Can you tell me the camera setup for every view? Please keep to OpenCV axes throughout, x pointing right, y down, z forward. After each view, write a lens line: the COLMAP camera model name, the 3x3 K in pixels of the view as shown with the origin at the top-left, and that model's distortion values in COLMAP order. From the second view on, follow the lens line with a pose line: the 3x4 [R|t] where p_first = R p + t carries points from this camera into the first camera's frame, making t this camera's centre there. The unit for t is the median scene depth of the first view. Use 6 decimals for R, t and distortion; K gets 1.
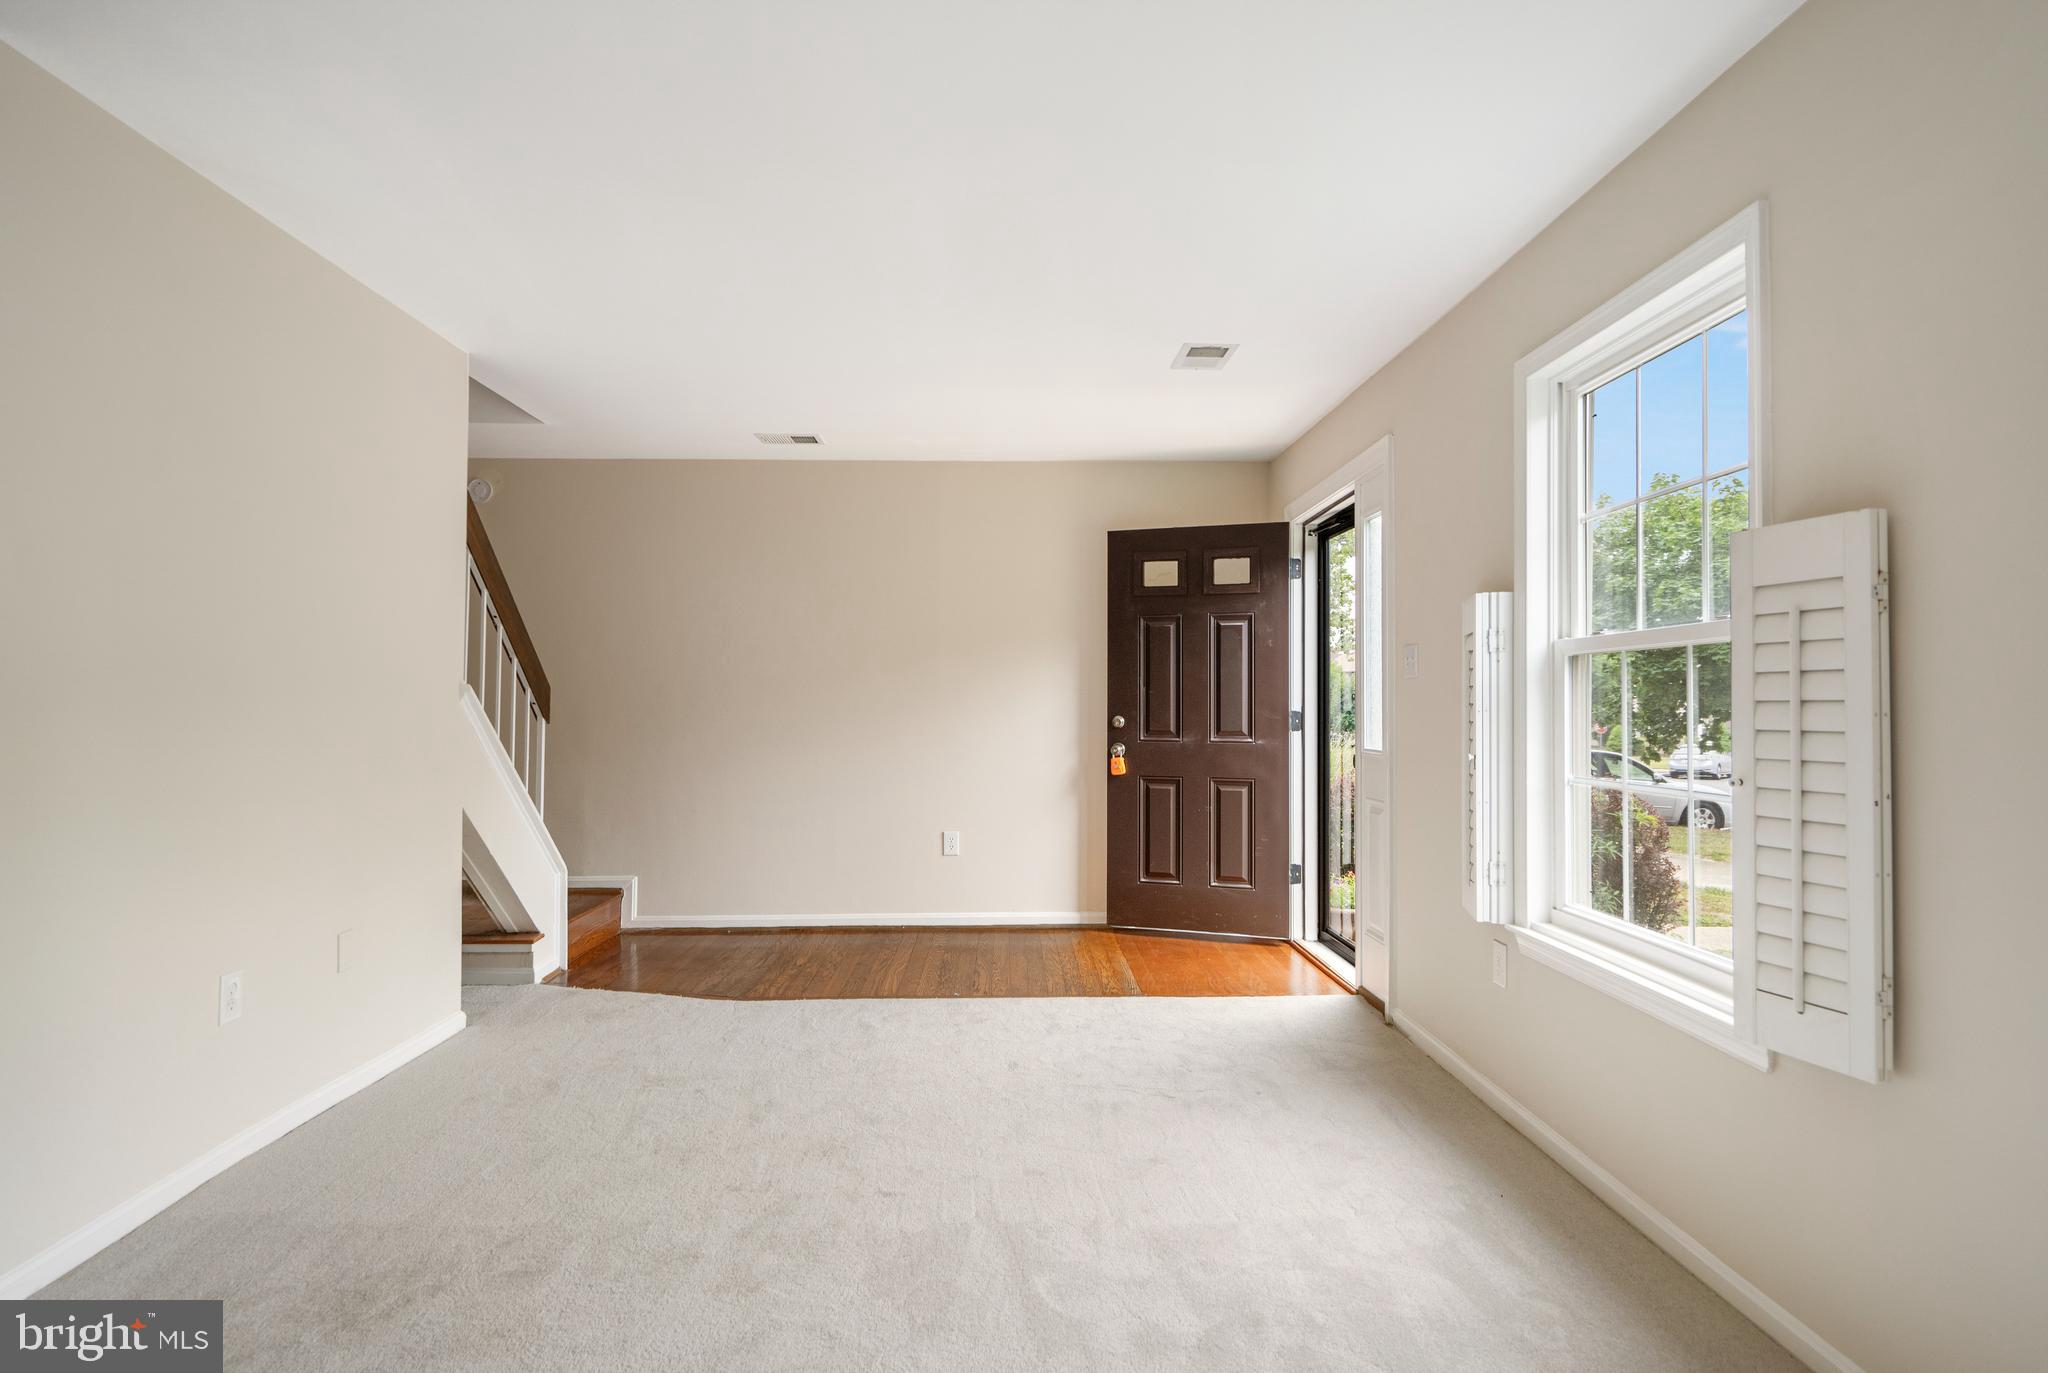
lens RADIAL K [[1073.7, 0, 1012.3], [0, 1073.7, 684.5], [0, 0, 1]] dist [-0.000813, 0.000037]
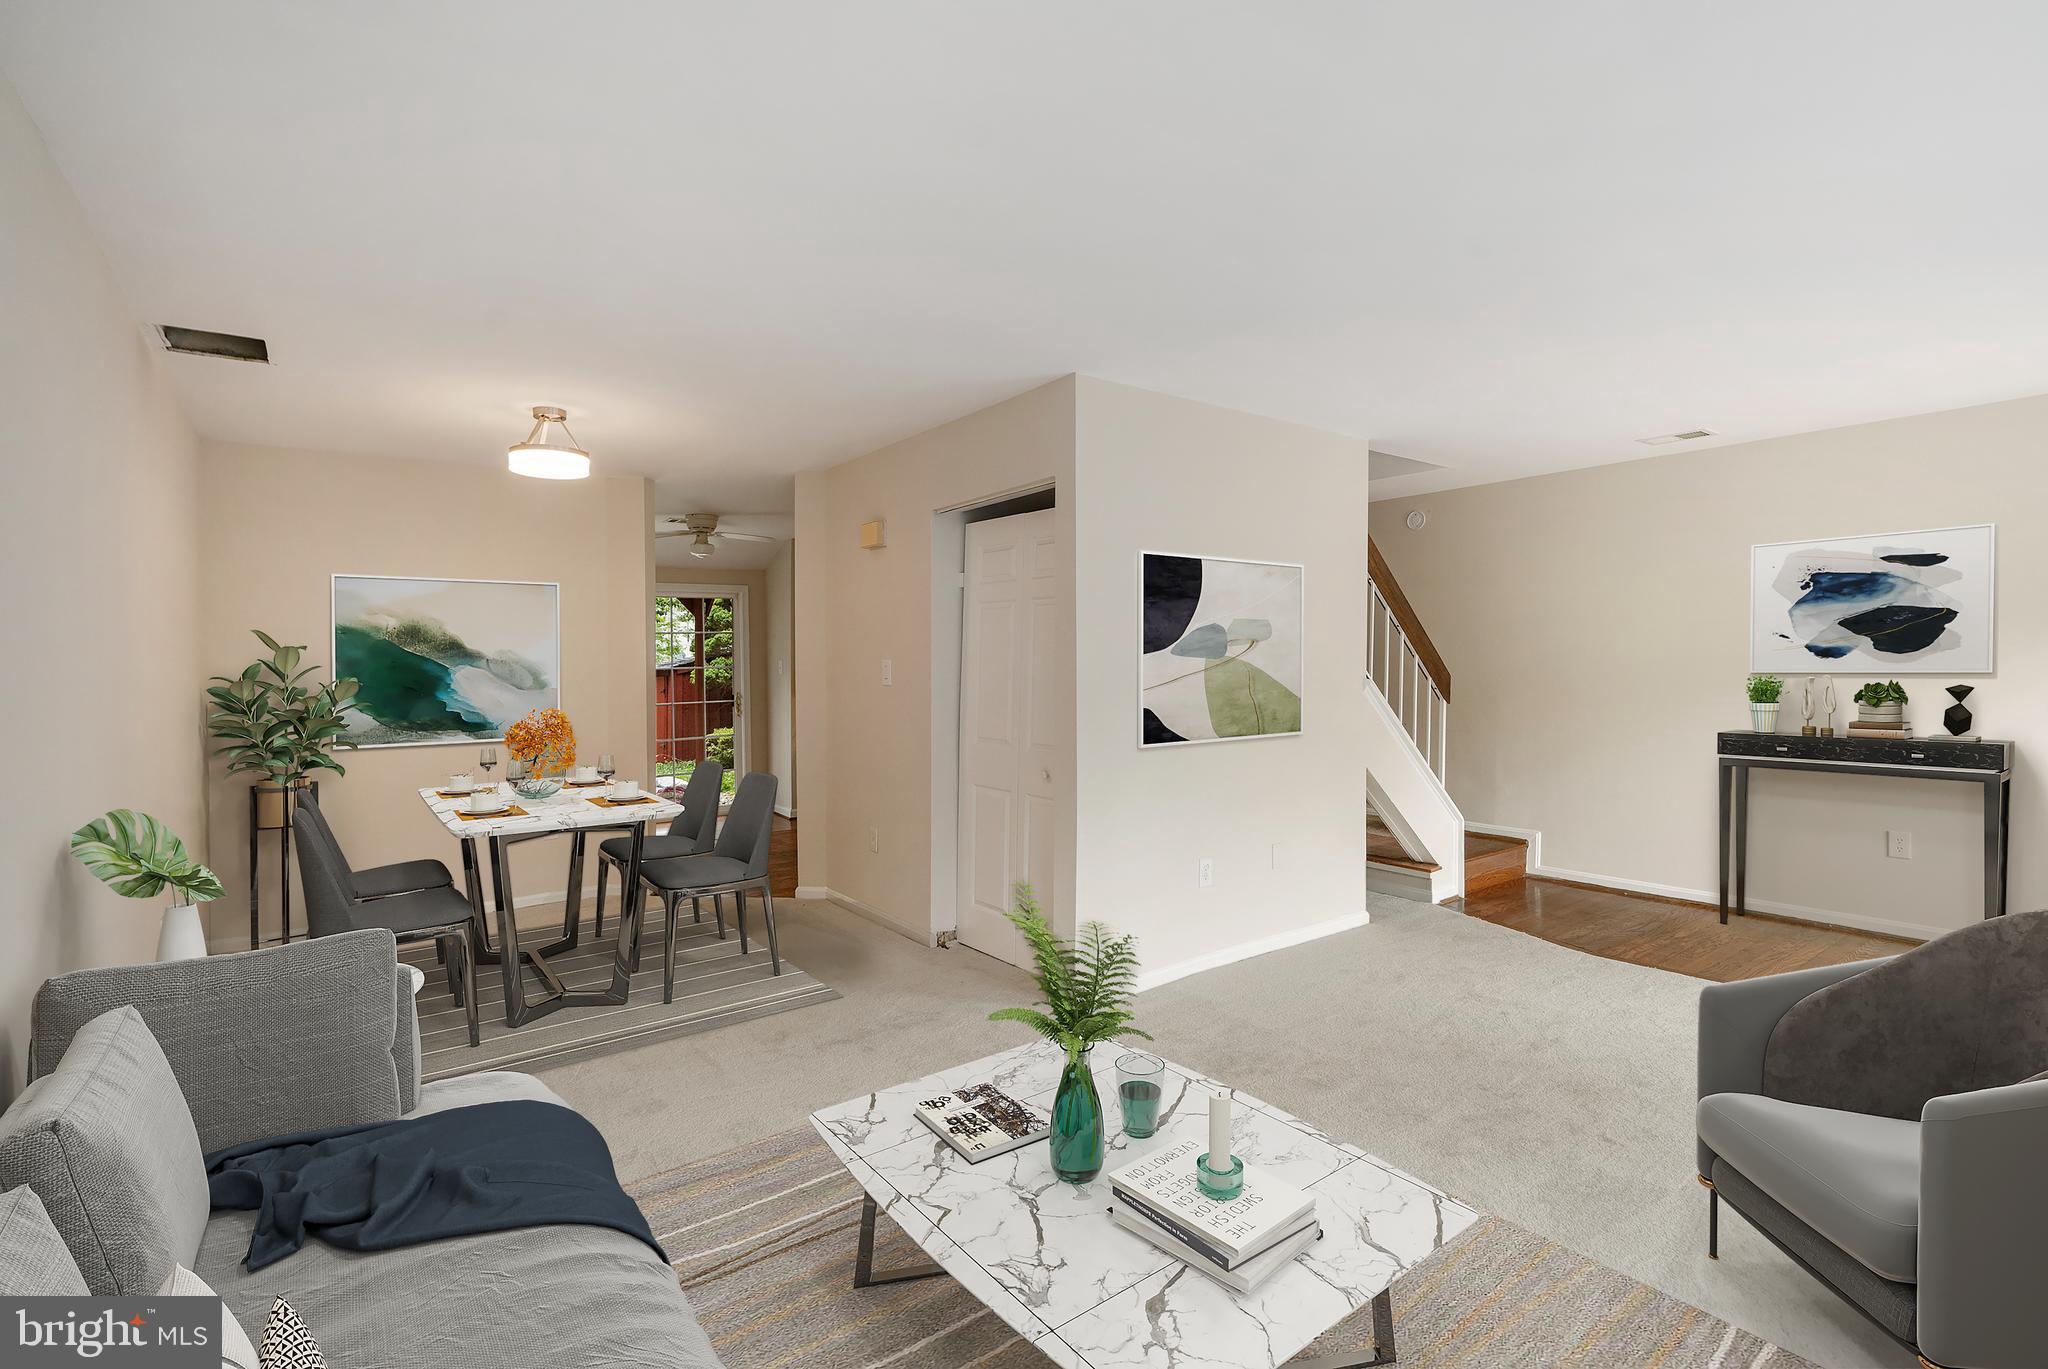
lens RADIAL K [[914.2, 0, 1026.9], [0, 914.2, 691.2], [0, 0, 1]] dist [-0.003350, -0.000211]
pose [[0.577692, 0.015901, -0.816100, 0.174641], [0.026781, 0.998903, 0.038420, -0.035122], [0.815815, -0.044051, 0.576633, -0.032058]]
